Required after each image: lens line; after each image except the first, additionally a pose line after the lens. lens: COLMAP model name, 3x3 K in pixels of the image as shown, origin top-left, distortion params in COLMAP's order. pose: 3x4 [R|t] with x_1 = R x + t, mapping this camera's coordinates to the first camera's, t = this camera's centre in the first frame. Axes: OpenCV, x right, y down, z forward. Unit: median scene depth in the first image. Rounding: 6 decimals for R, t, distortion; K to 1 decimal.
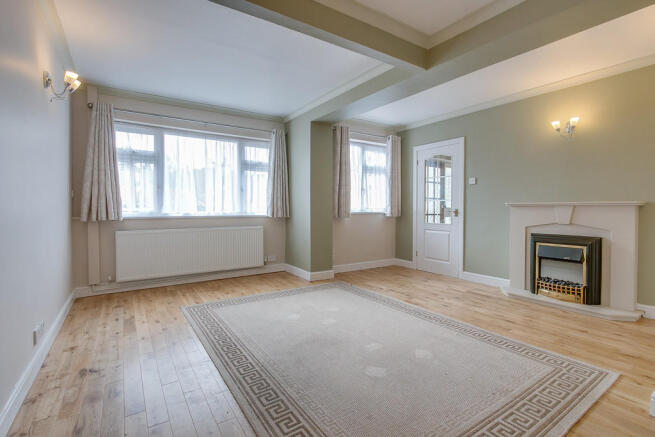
lens RADIAL K [[307.0, 0, 333.9], [0, 307.0, 216.4], [0, 0, 1]] dist [-0.024174, -0.000307]
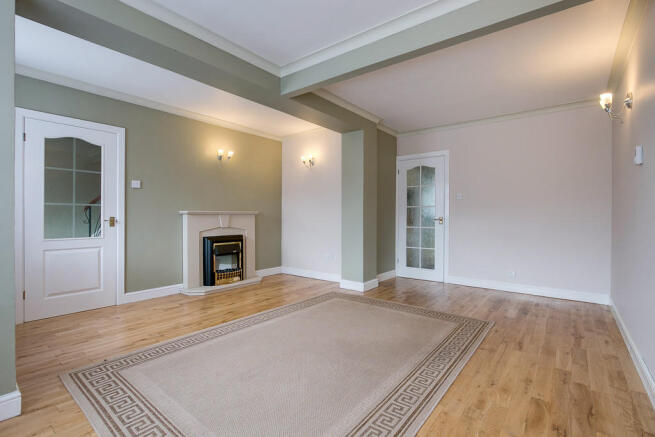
lens RADIAL K [[307.0, 0, 332.3], [0, 307.0, 217.5], [0, 0, 1]] dist [-0.024174, -0.000307]
pose [[-0.308932, -0.003103, 0.951079, -0.673950], [0.024609, 0.999634, 0.011255, -0.023386], [-0.950766, 0.026882, -0.308743, 0.947586]]
